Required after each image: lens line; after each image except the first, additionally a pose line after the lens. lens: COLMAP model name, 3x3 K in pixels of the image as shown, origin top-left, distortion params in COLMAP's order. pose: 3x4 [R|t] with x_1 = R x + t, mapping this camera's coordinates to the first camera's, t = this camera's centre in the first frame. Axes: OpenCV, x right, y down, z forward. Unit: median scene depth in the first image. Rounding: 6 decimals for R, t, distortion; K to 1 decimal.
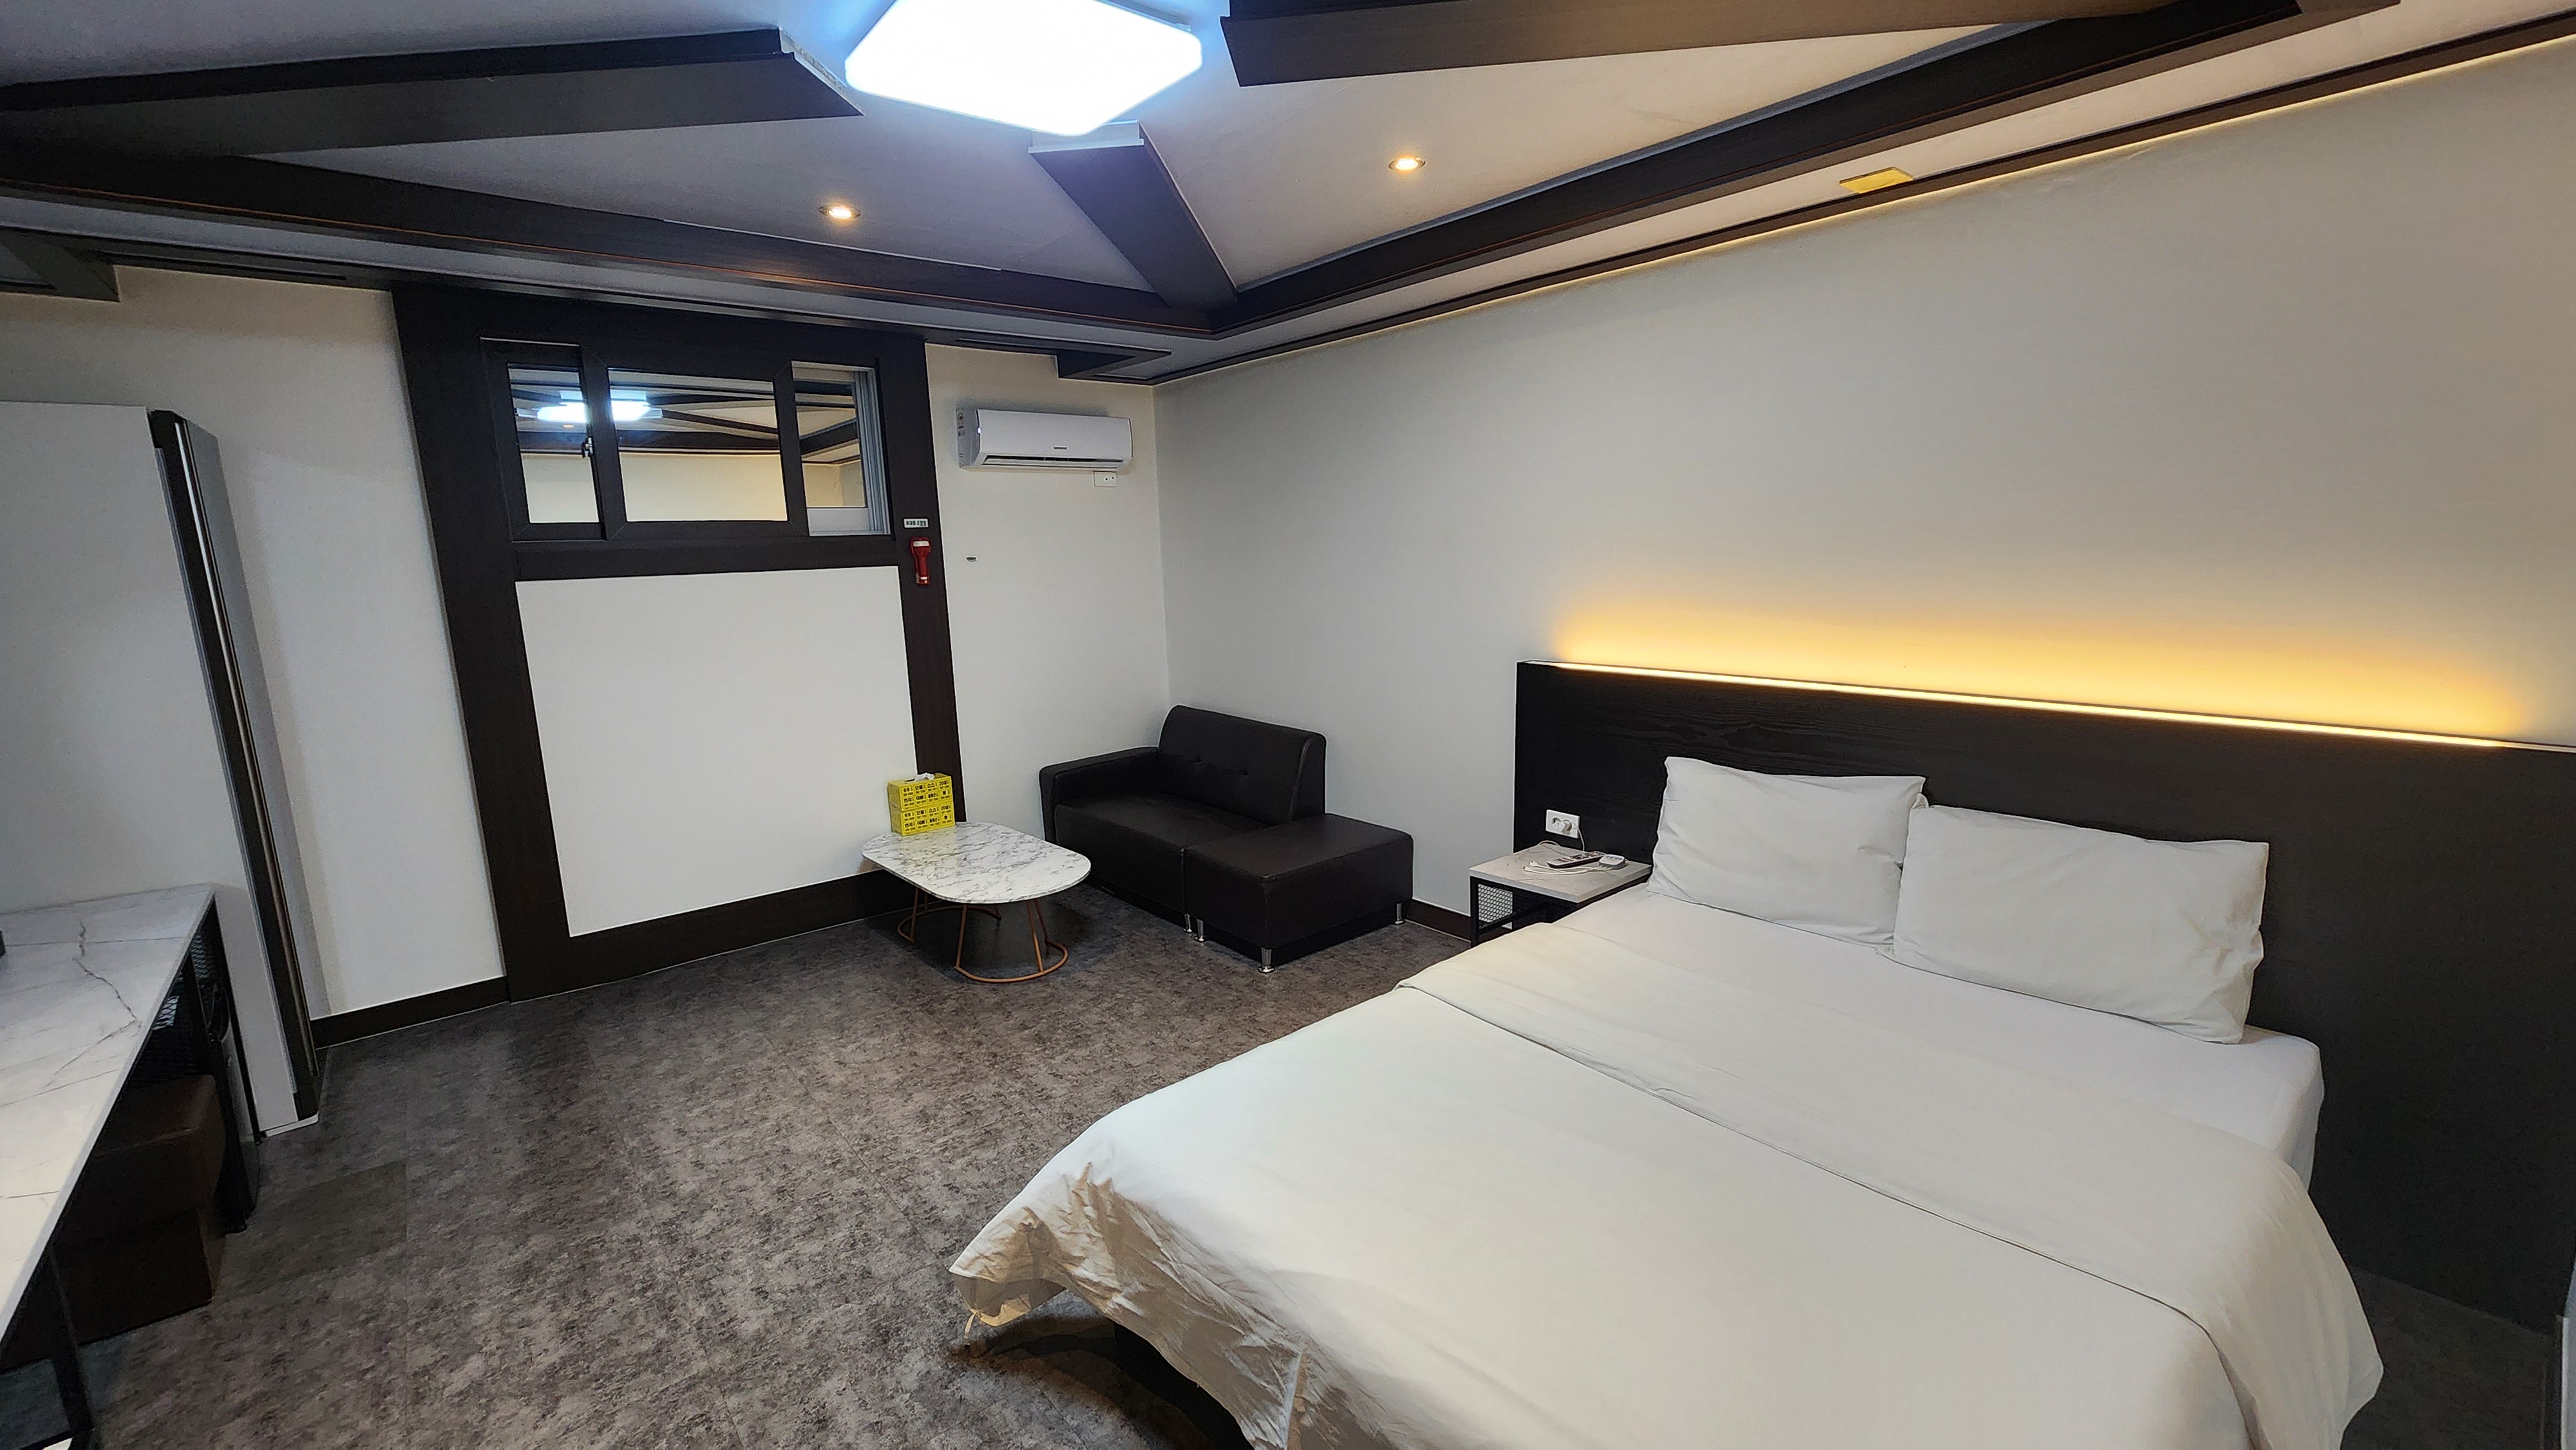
lens RADIAL K [[1064.2, 0, 1288.0], [0, 1064.2, 717.8], [0, 0, 1]] dist [0.001119, -0.000797]
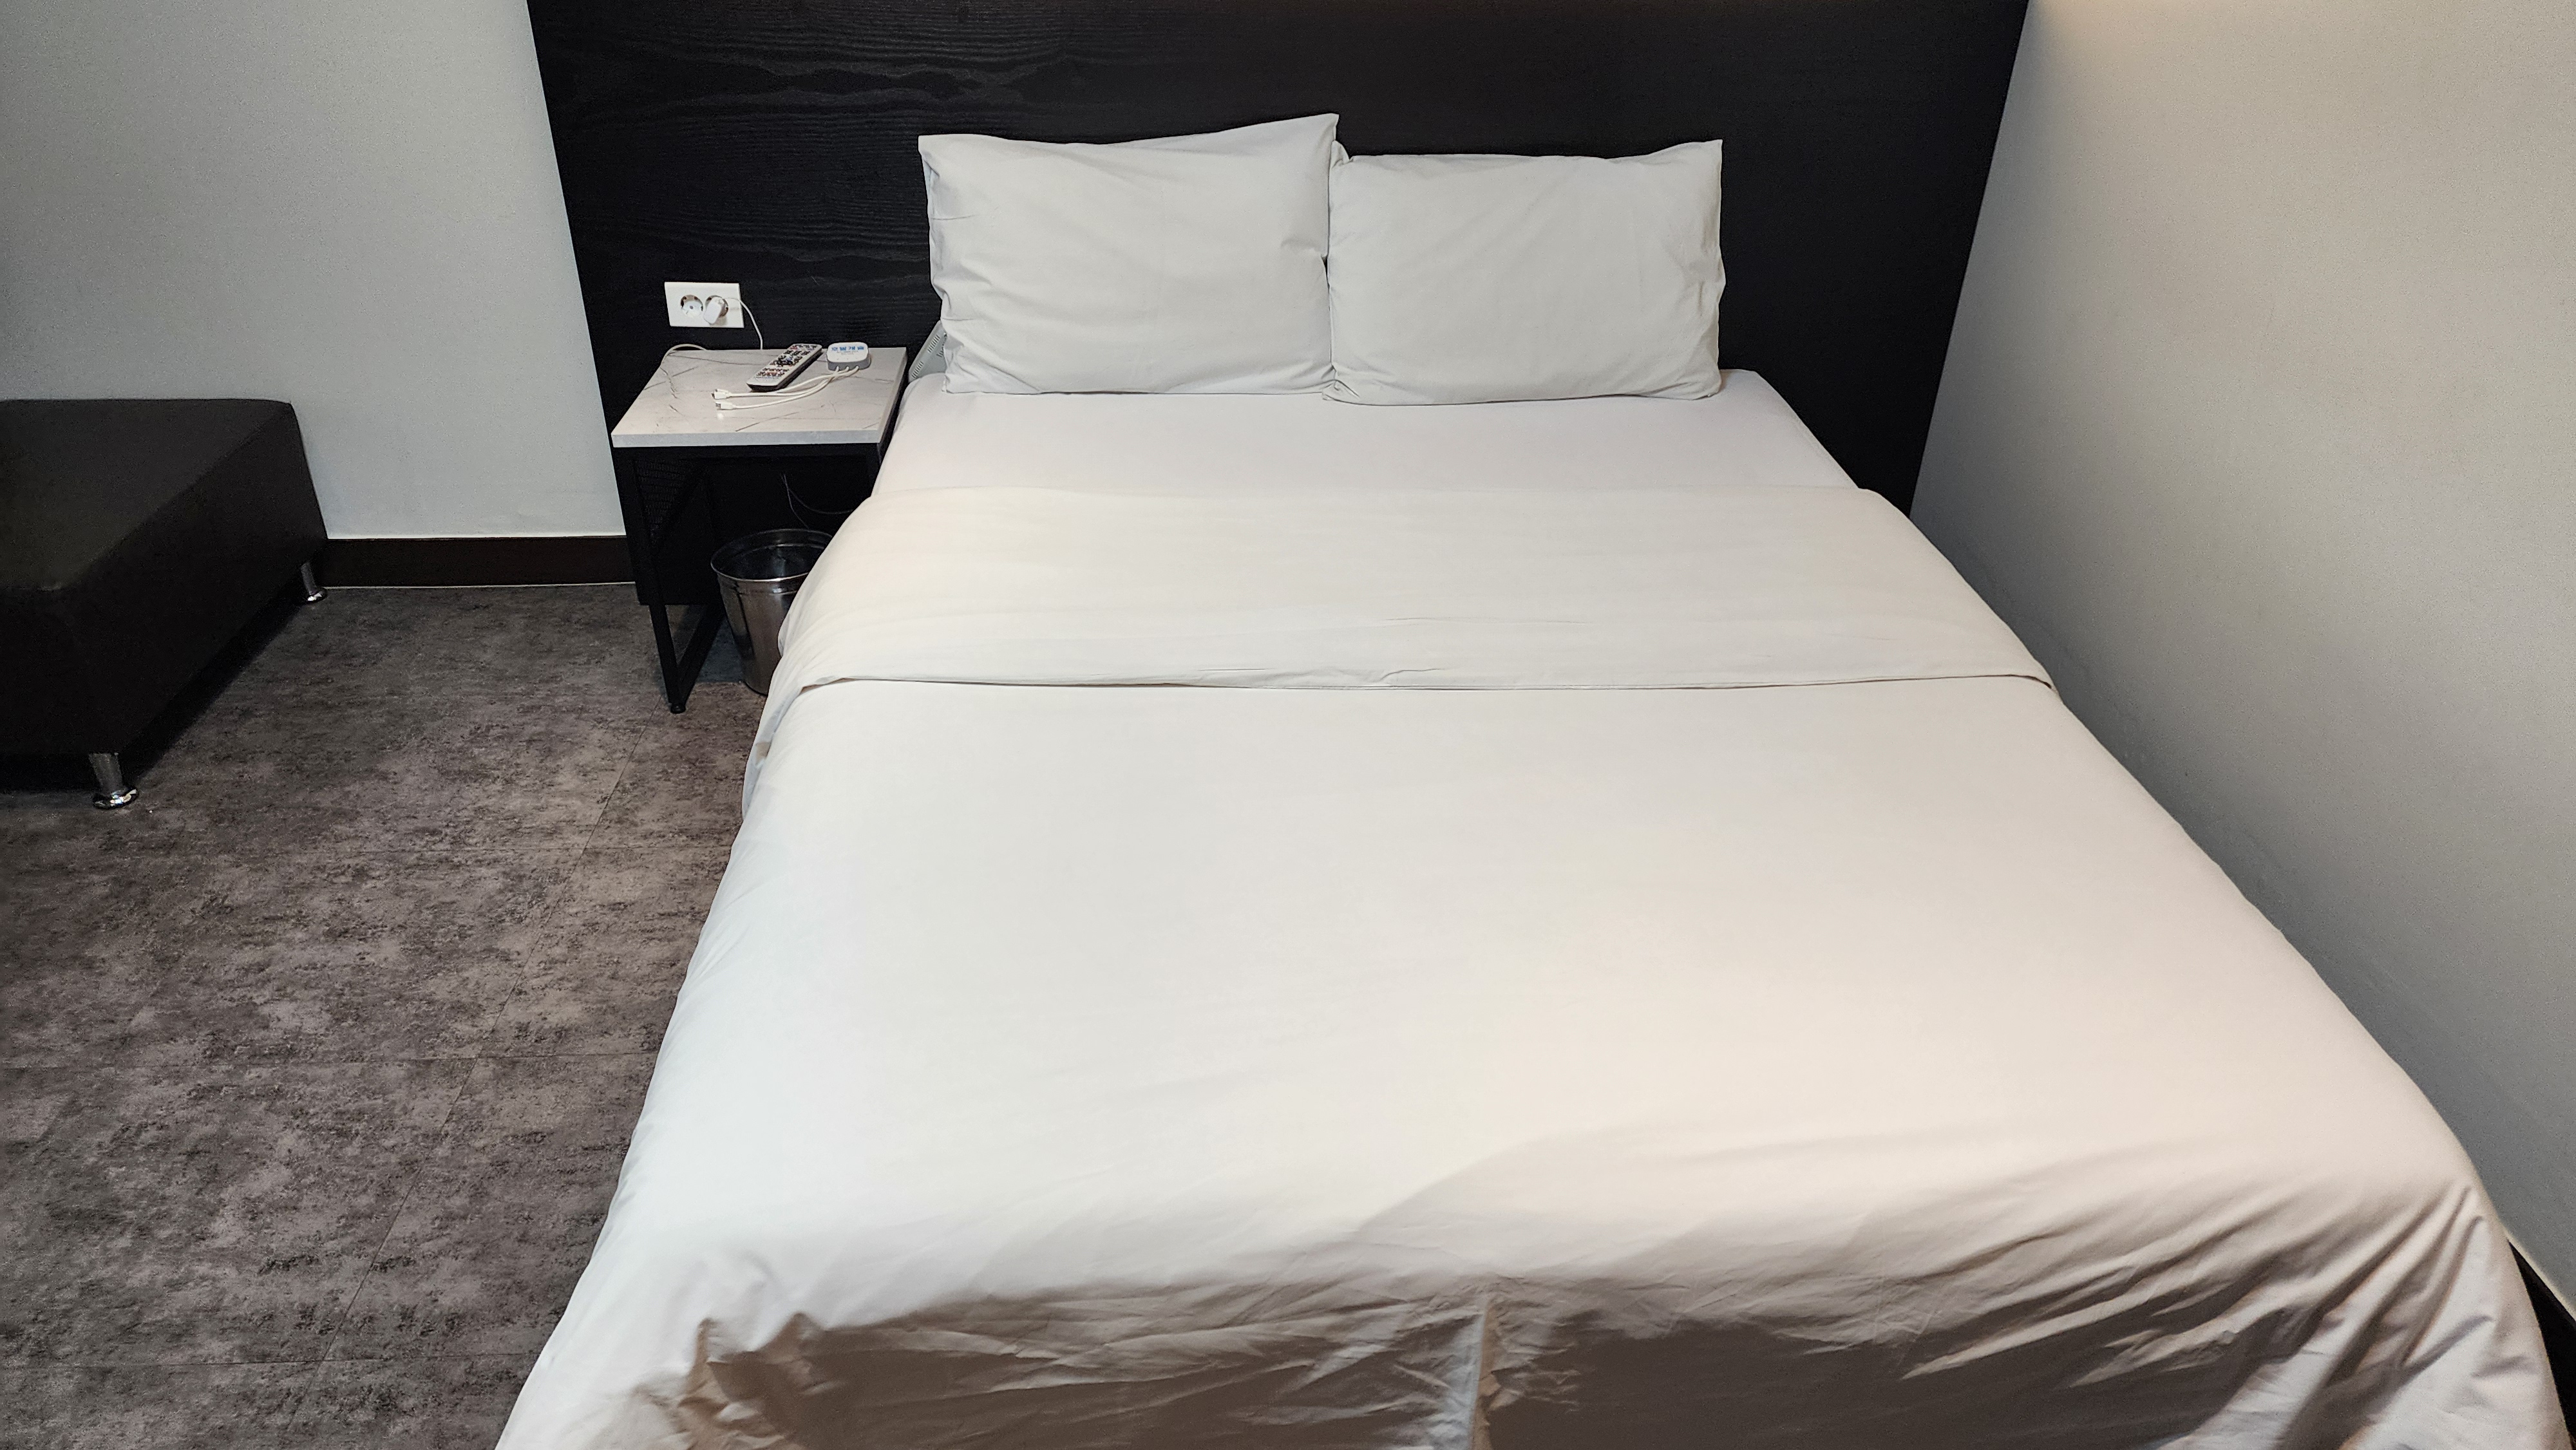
lens RADIAL K [[1723.0, 0, 1271.2], [0, 1723.0, 738.7], [0, 0, 1]] dist [0.049903, -0.009521]
pose [[0.598508, -0.373755, 0.708587, -0.340241], [0.096111, 0.911610, 0.399663, -0.024709], [-0.795331, -0.171099, 0.581528, 0.362836]]
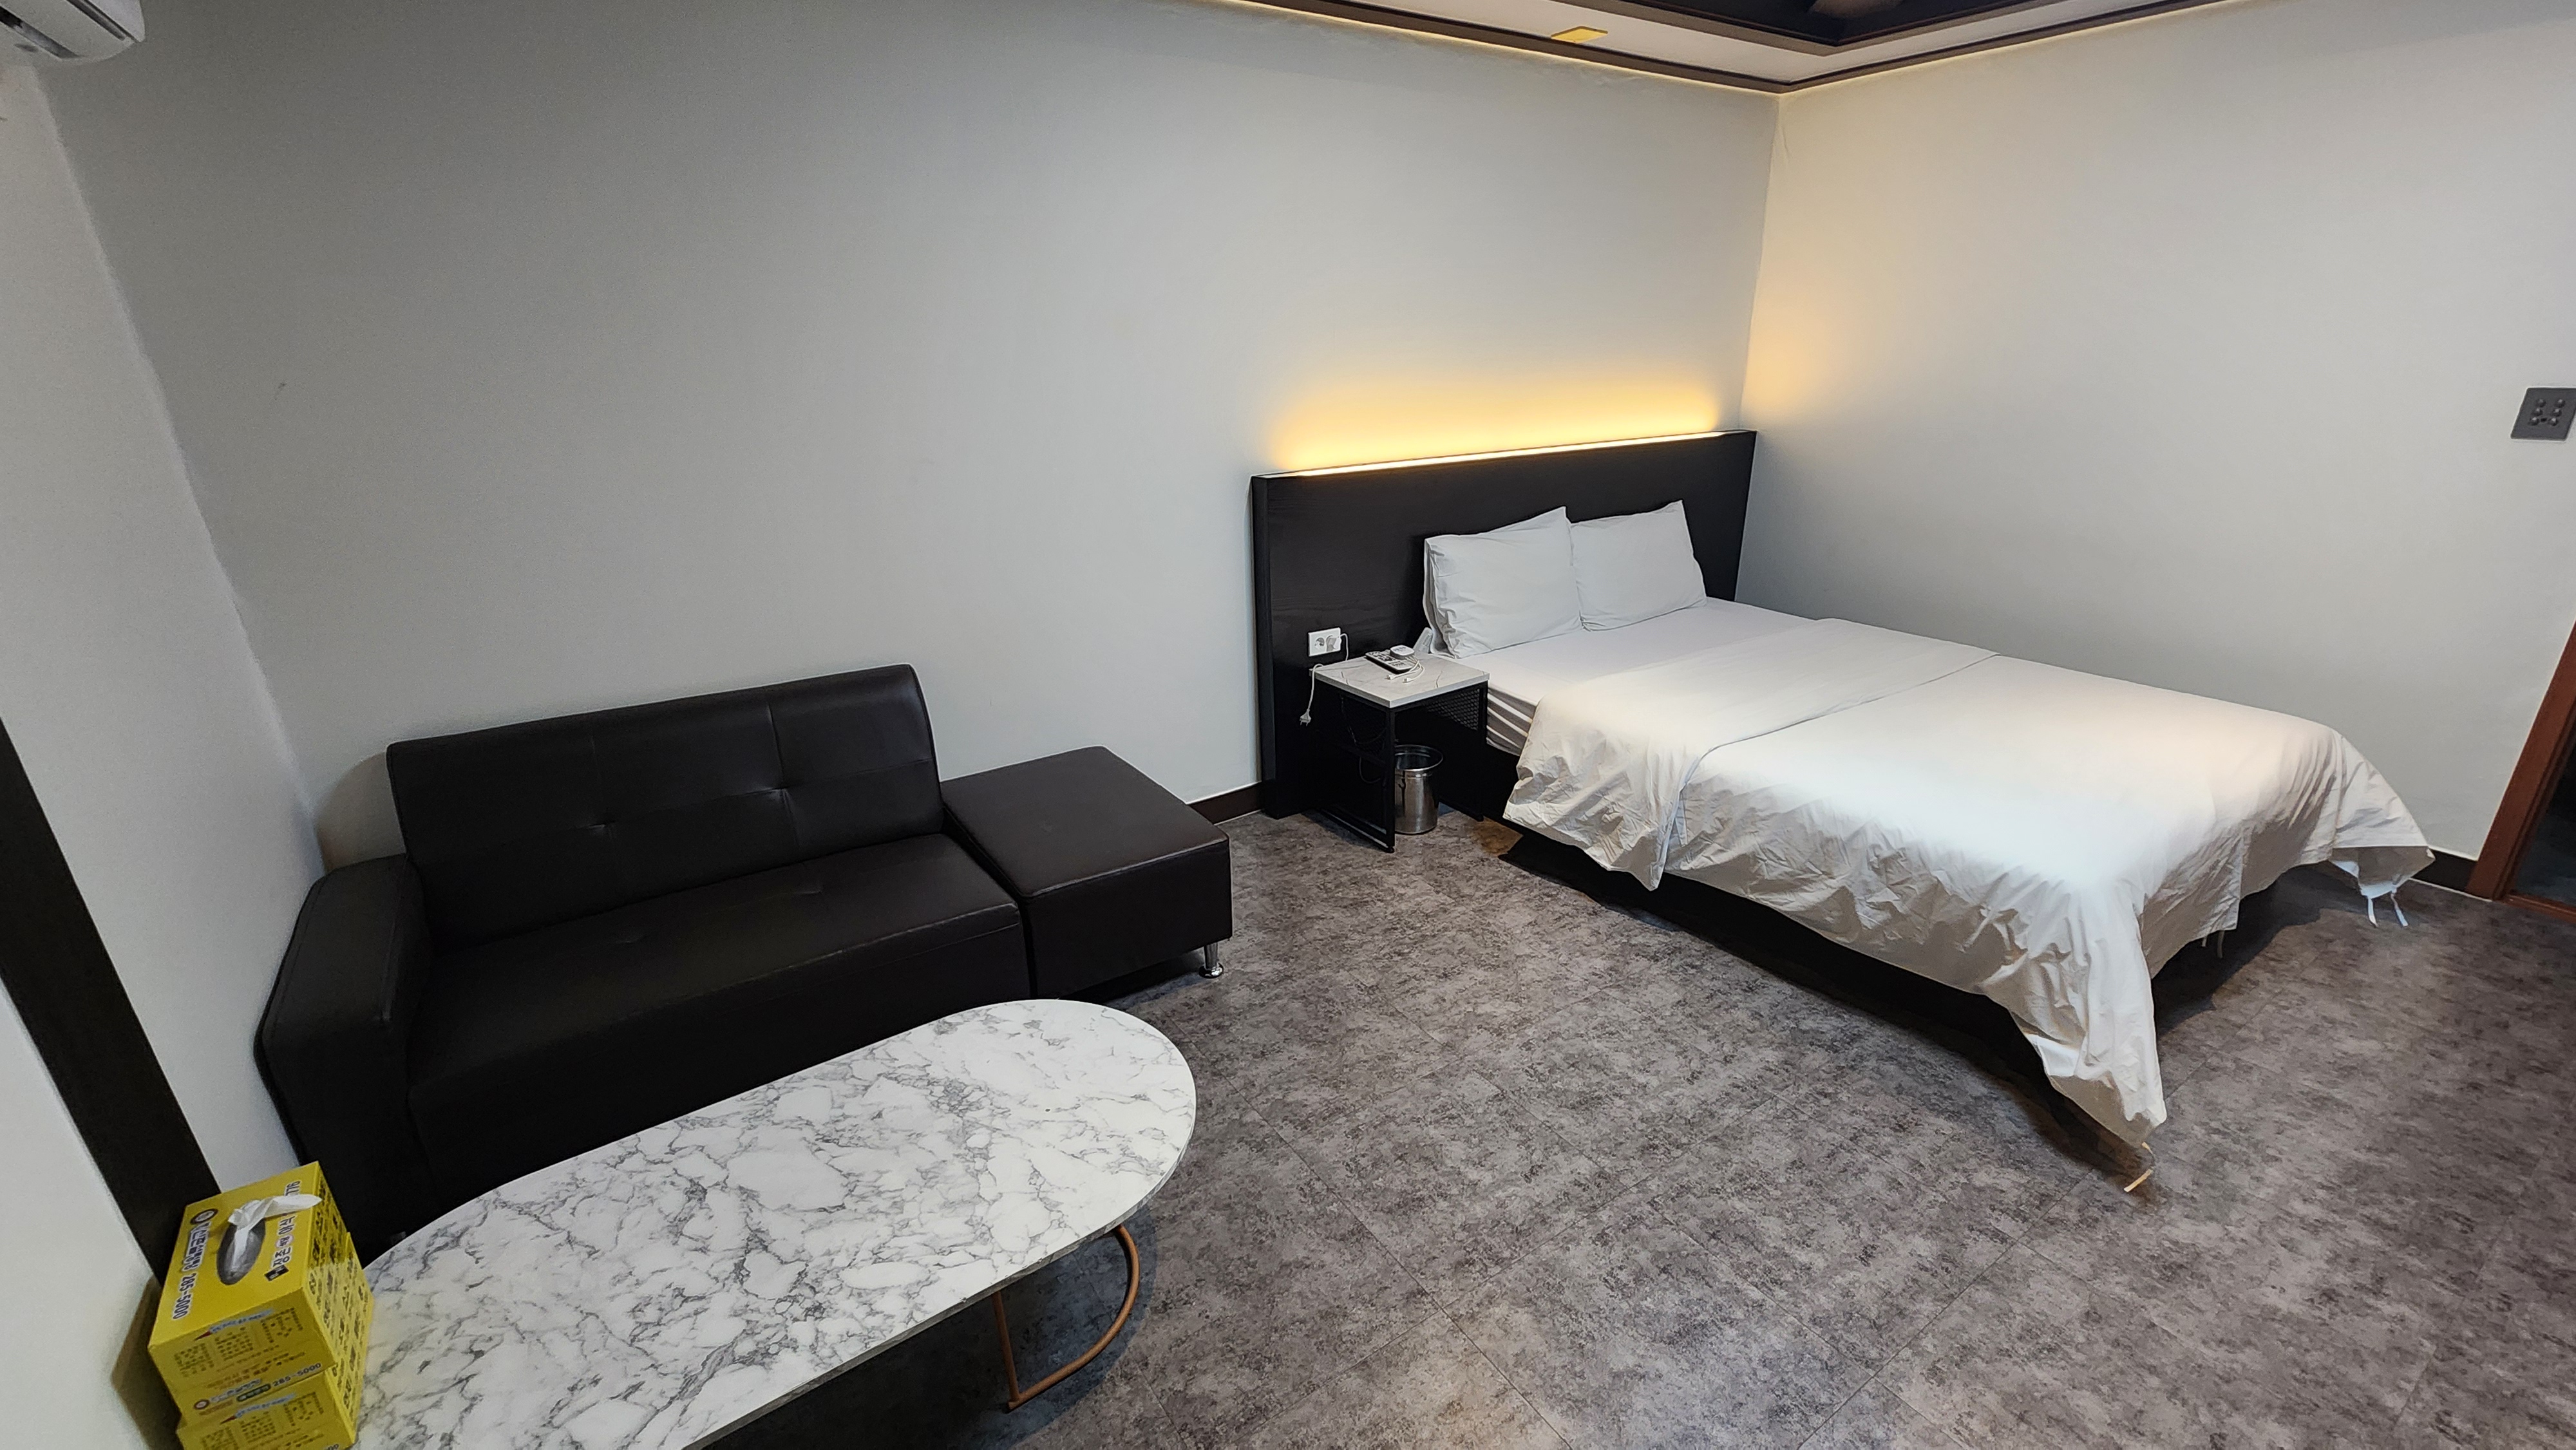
lens RADIAL K [[1064.2, 0, 1276.8], [0, 1064.2, 719.2], [0, 0, 1]] dist [0.001119, -0.000797]
pose [[0.109157, -0.304855, 0.946123, -0.922399], [0.181106, 0.941979, 0.282625, -0.155162], [-0.977387, 0.140498, 0.158035, 1.237761]]
